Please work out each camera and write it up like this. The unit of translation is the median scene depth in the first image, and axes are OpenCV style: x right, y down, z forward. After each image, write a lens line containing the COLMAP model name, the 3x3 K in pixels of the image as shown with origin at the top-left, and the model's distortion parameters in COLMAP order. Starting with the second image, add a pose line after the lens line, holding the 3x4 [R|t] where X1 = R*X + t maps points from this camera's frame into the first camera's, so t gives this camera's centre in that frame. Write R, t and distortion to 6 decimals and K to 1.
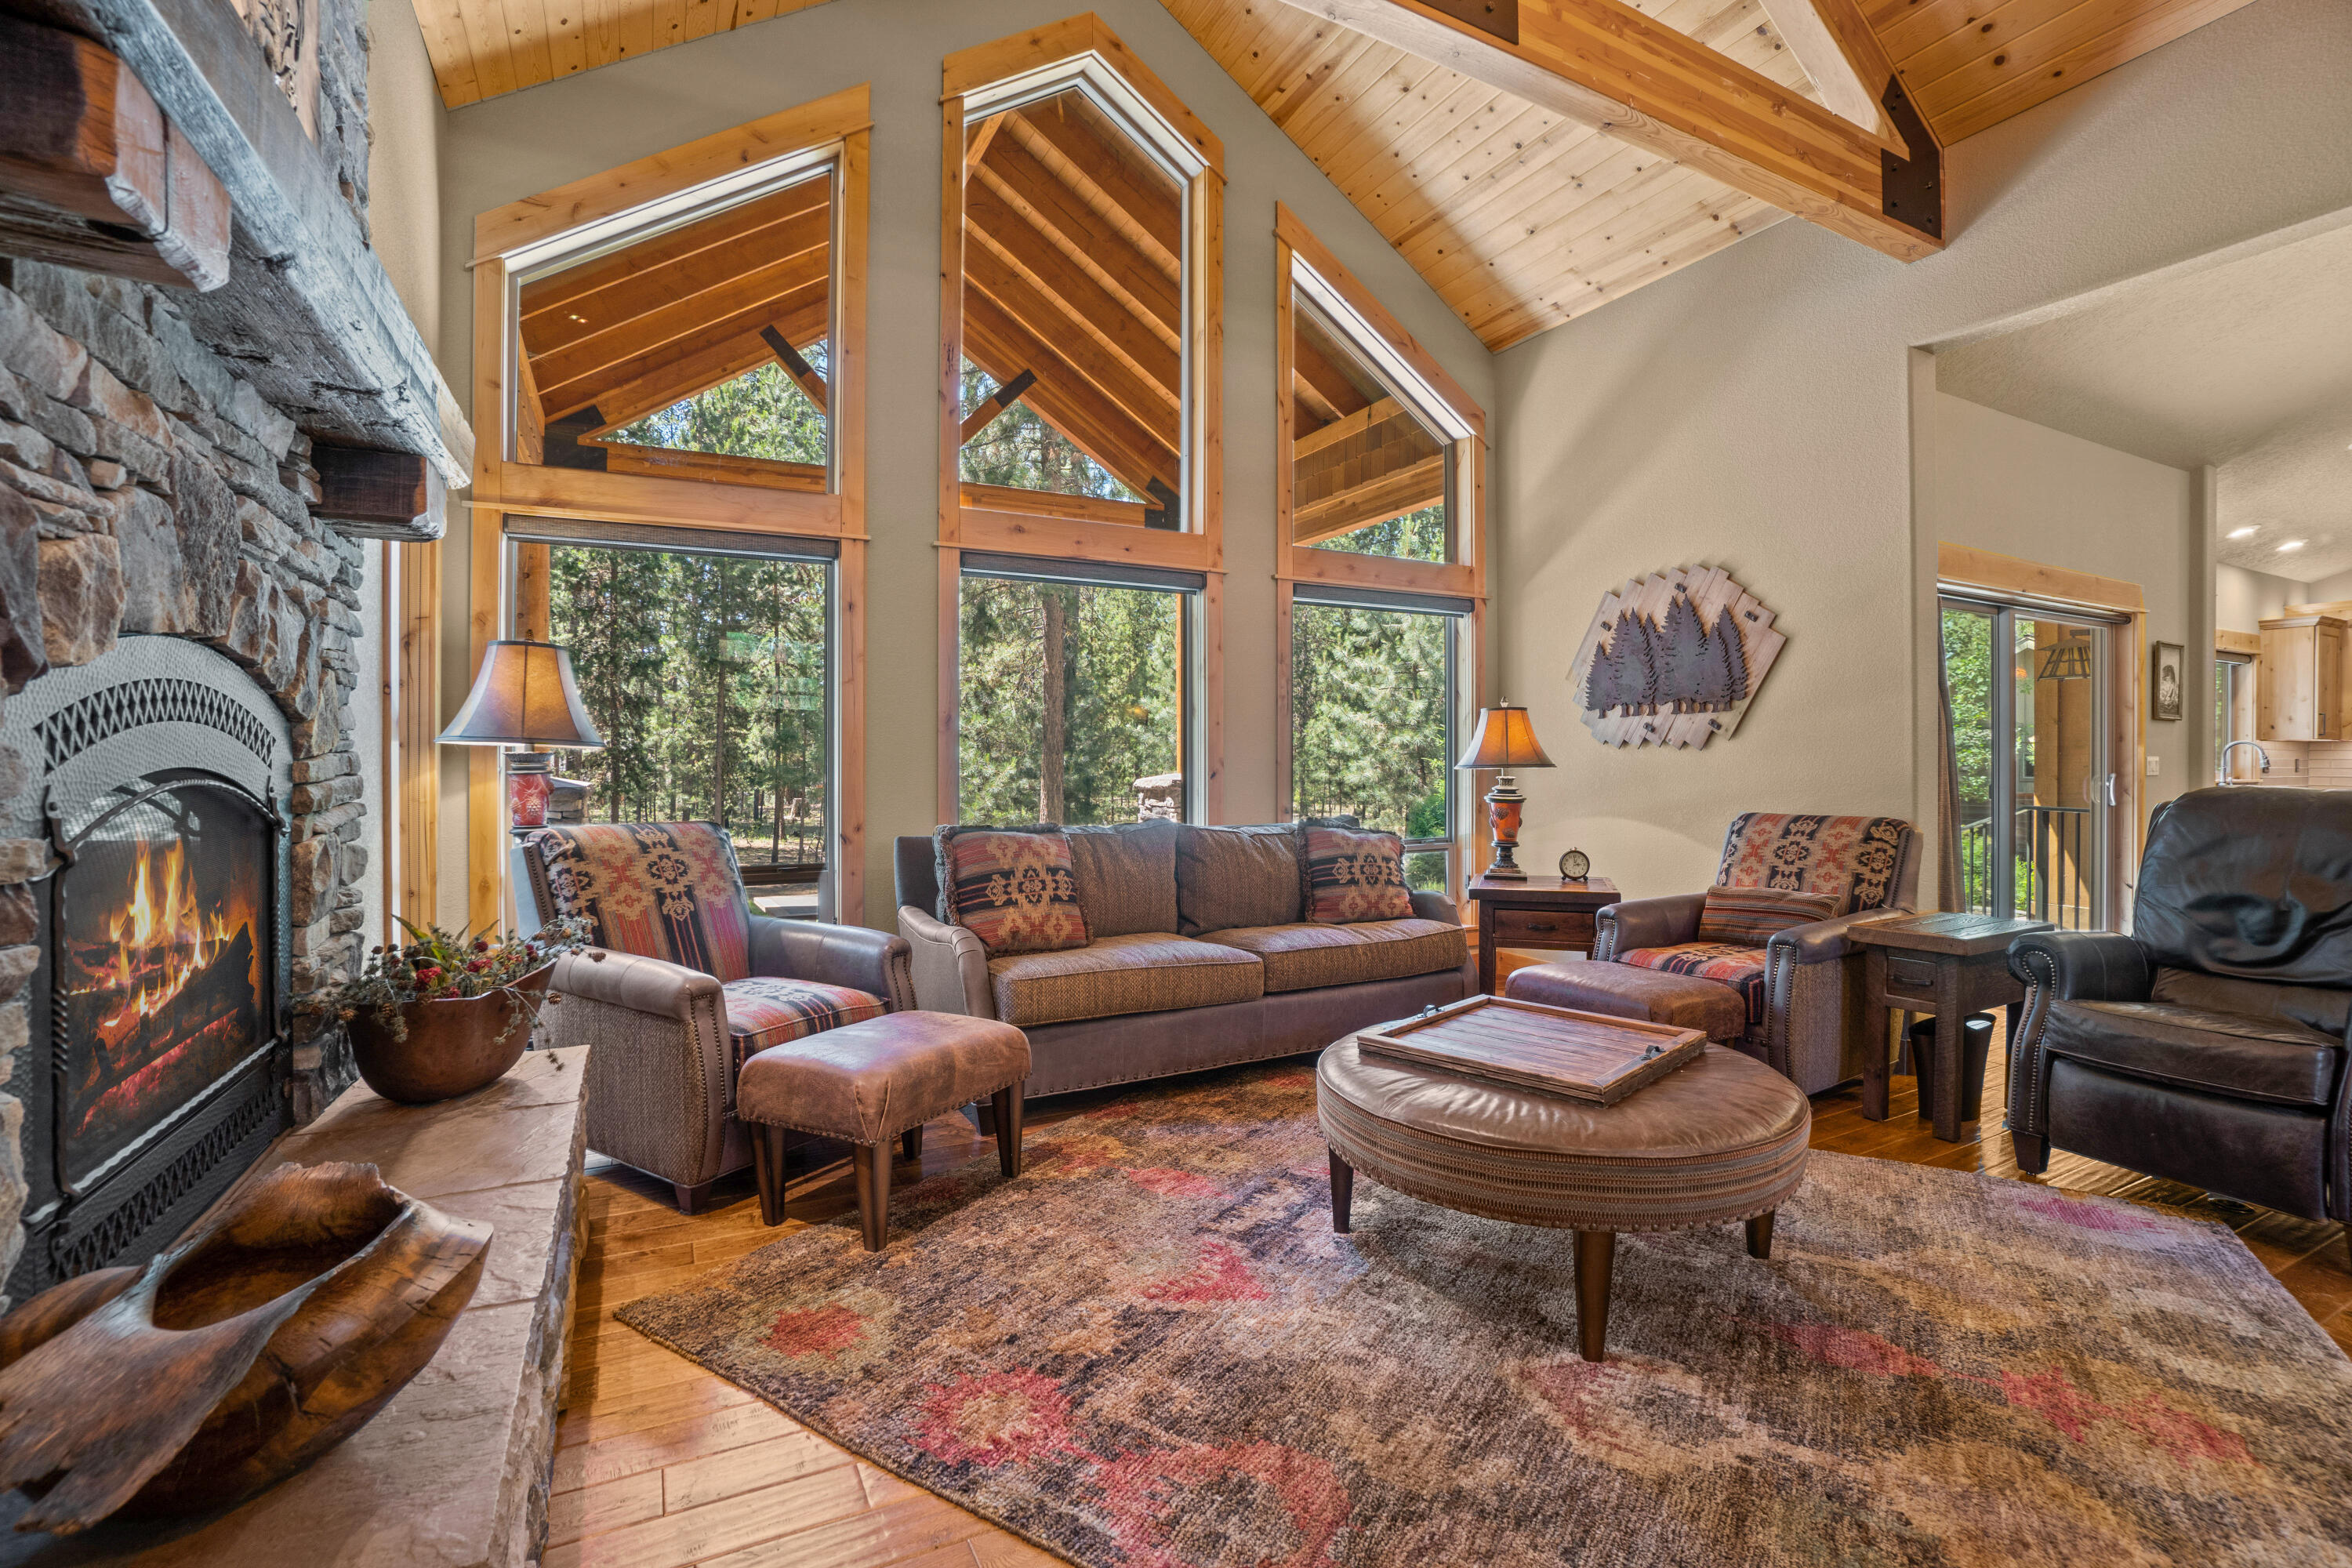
lens RADIAL K [[1042.4, 0, 1184.8], [0, 1042.4, 764.8], [0, 0, 1]] dist [-0.060380, 0.019914]
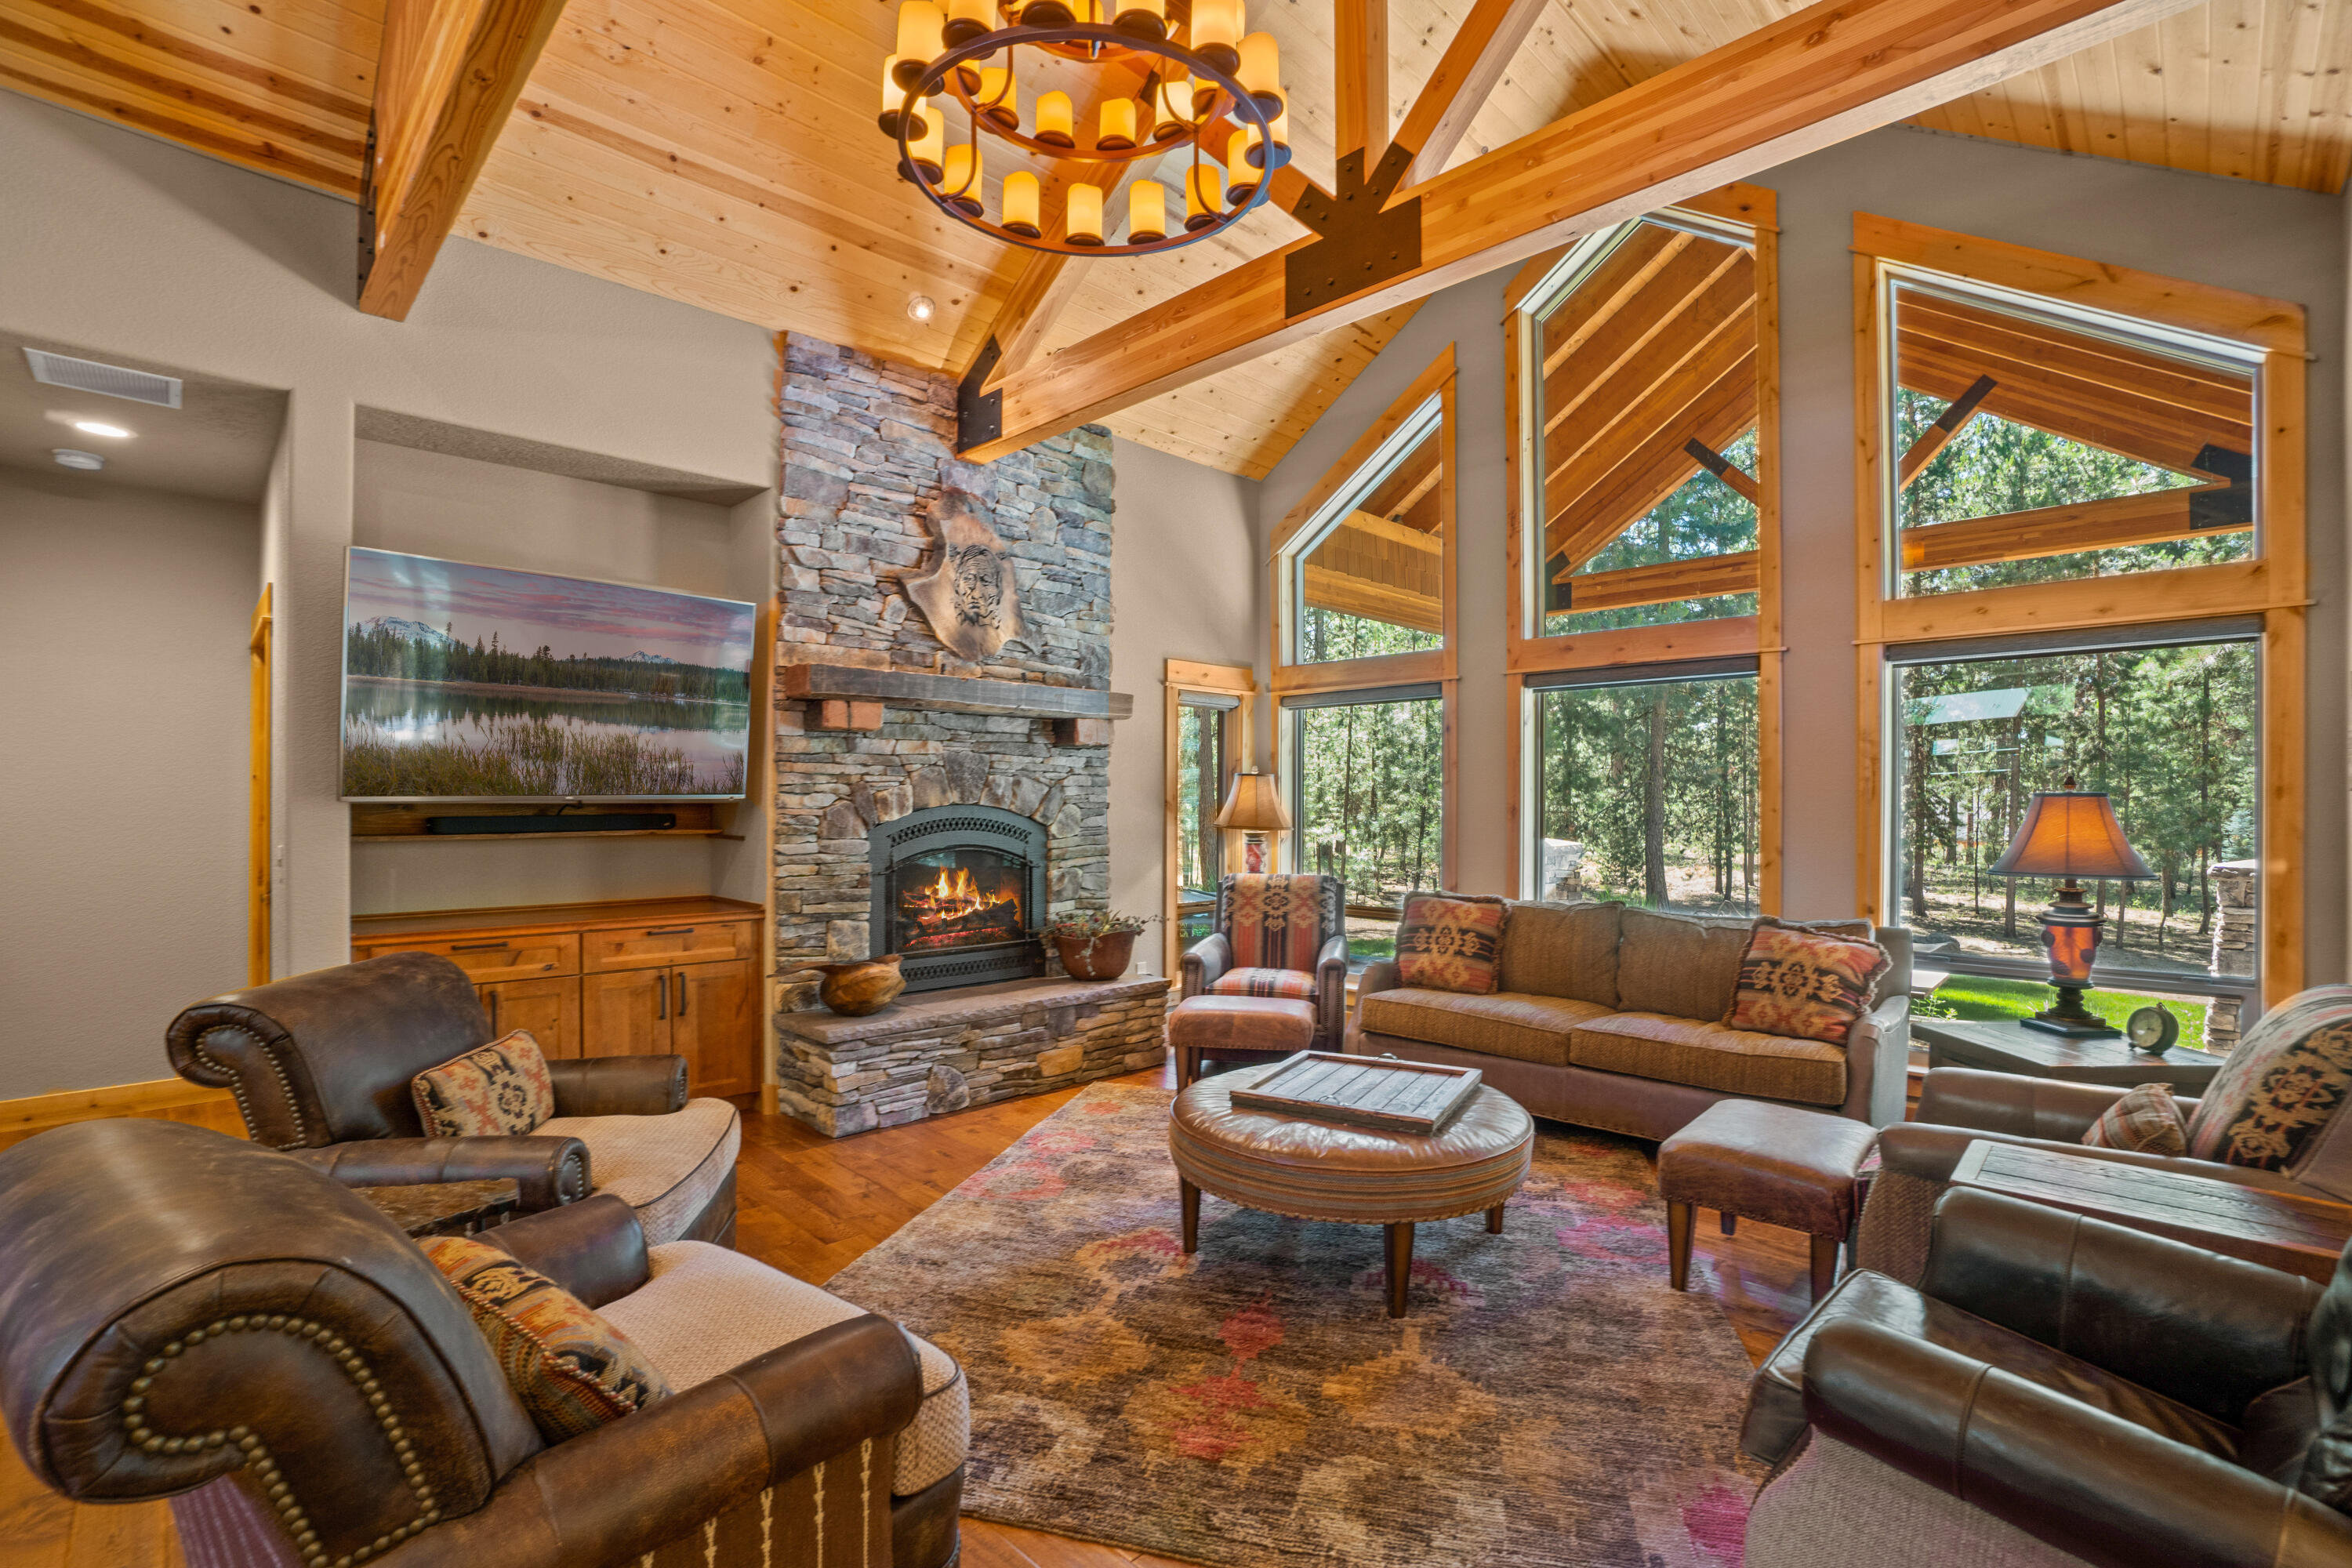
lens RADIAL K [[1077.6, 0, 1192.0], [0, 1077.6, 802.6], [0, 0, 1]] dist [-0.056911, 0.015300]
pose [[0.301781, 0.000320, -0.953377, 1.086297], [-0.007271, 0.999972, -0.001966, -0.056095], [0.953350, 0.007525, 0.301775, 0.279688]]
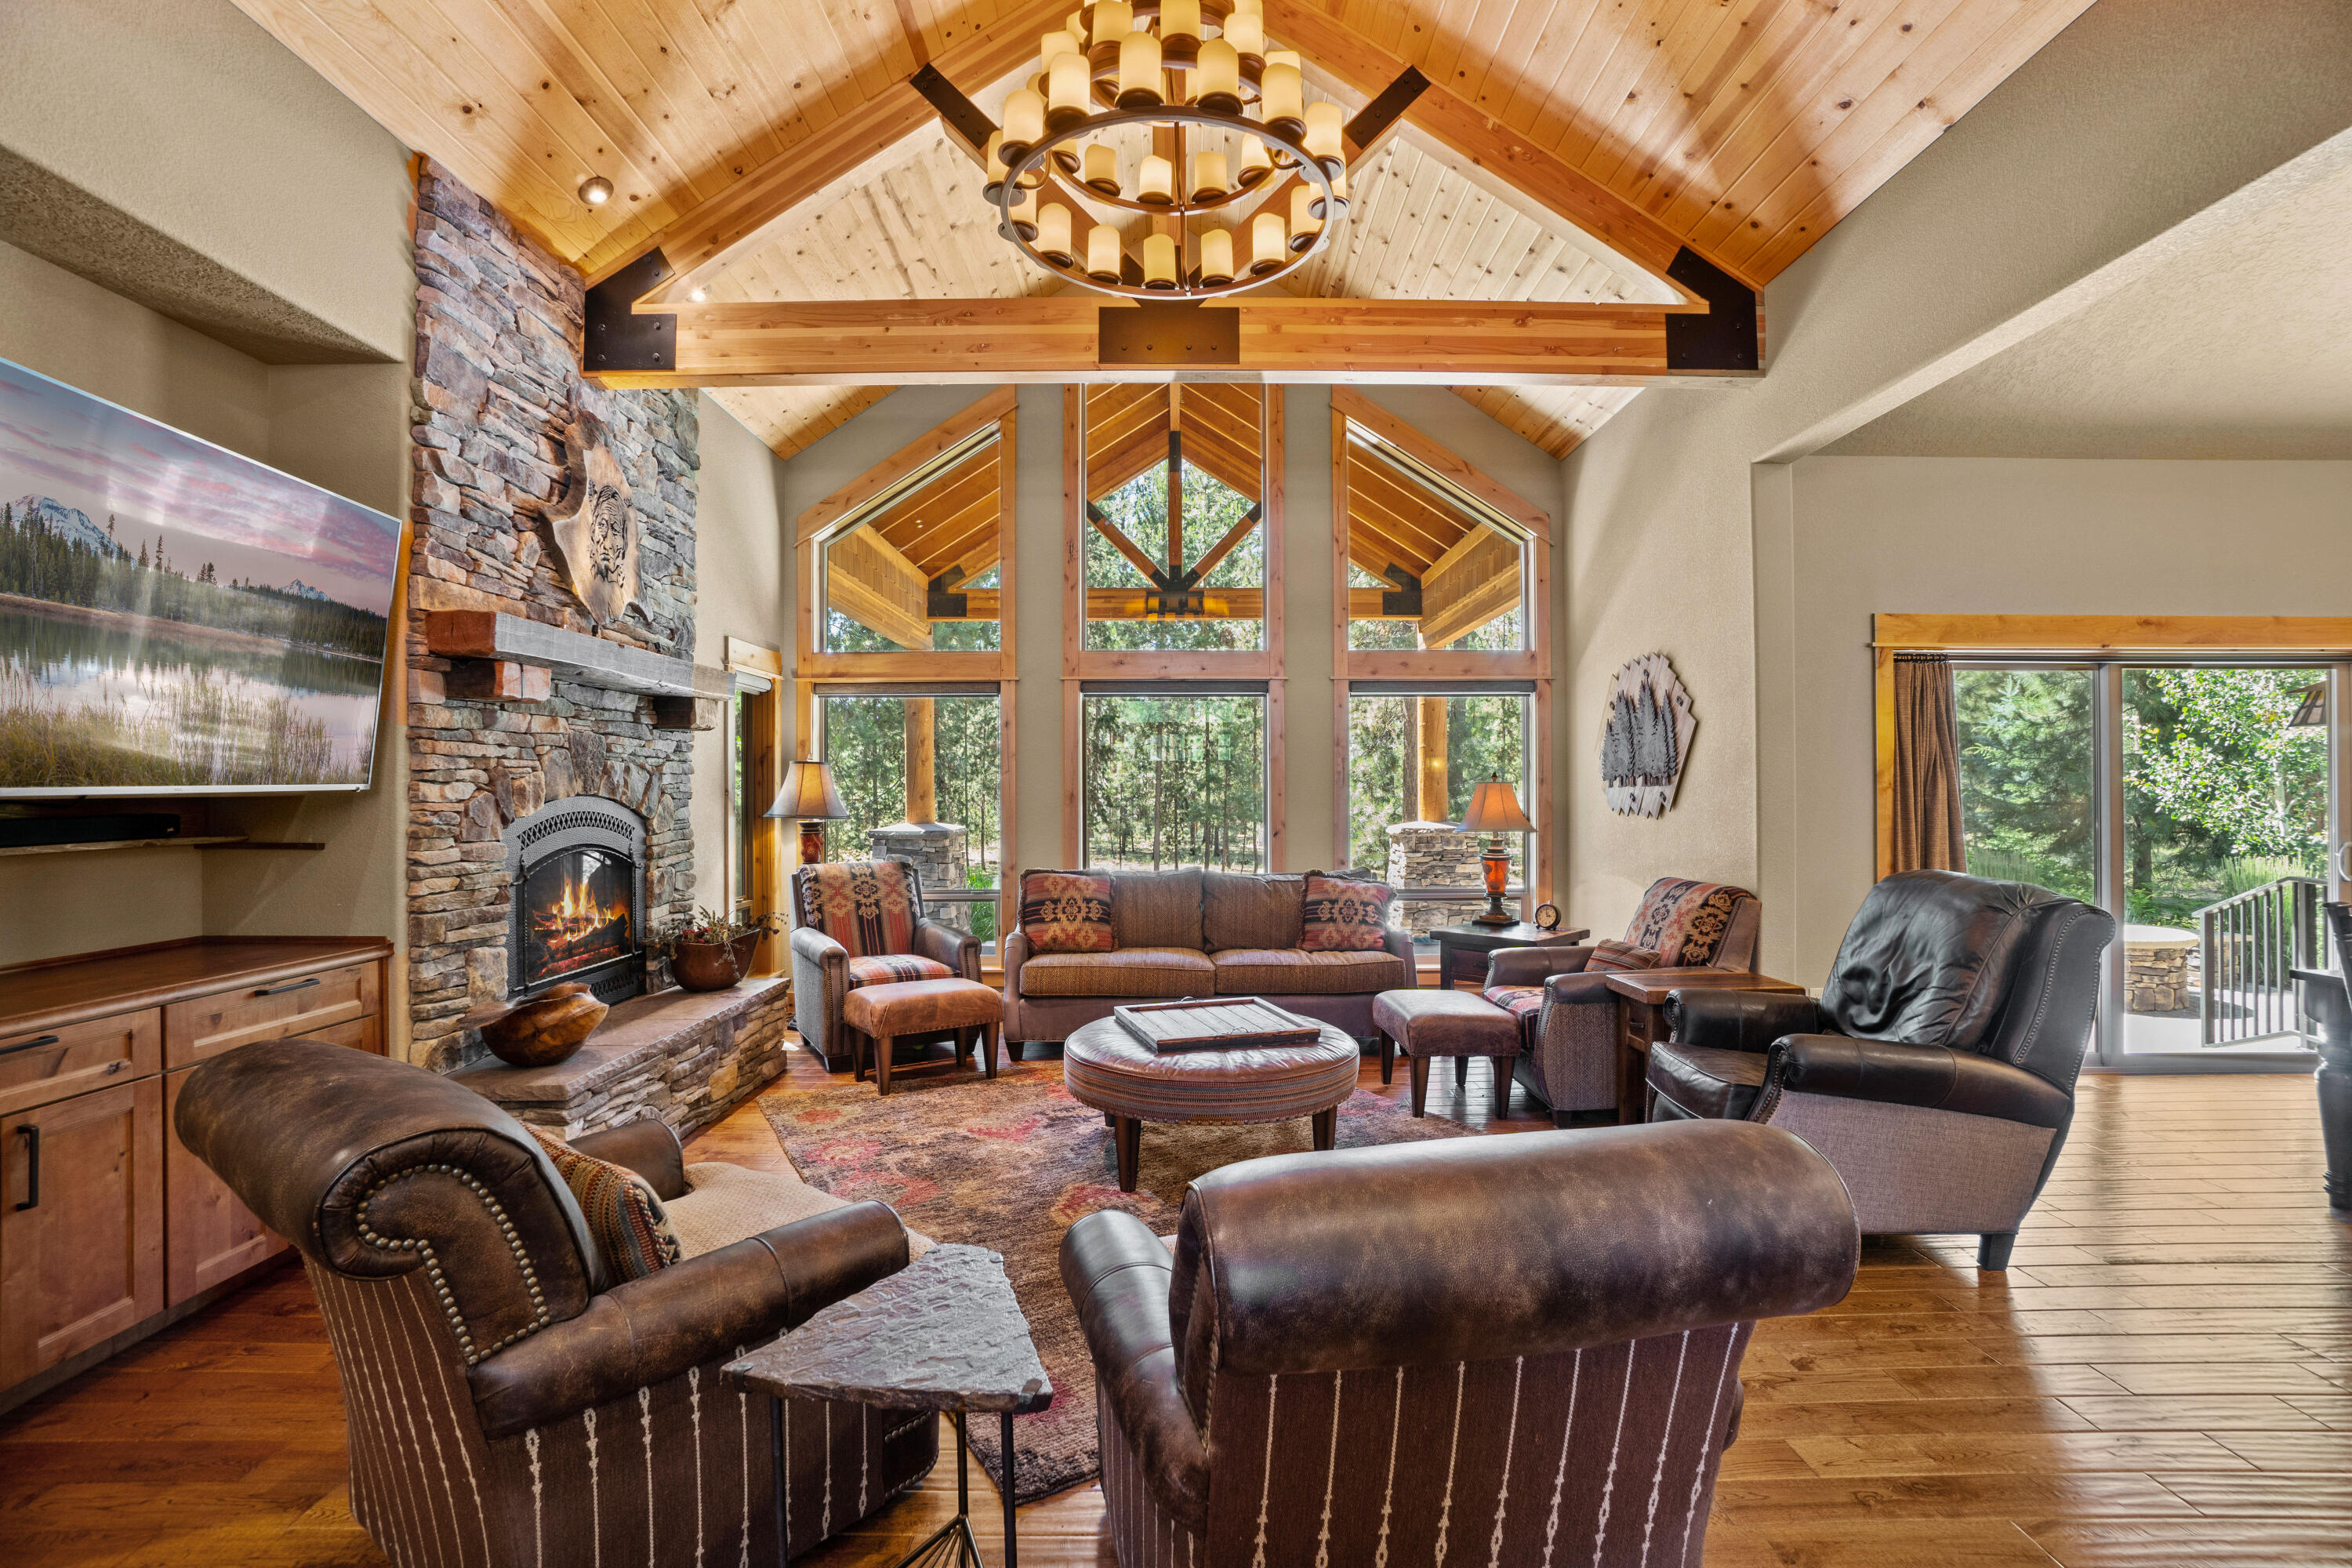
lens RADIAL K [[1043.6, 0, 1192.7], [0, 1043.6, 785.1], [0, 0, 1]] dist [-0.061725, 0.020556]
pose [[0.891896, -0.005567, -0.452207, 0.722976], [0.001554, 0.999956, -0.009244, -0.054117], [0.452239, 0.007542, 0.891865, -0.298970]]
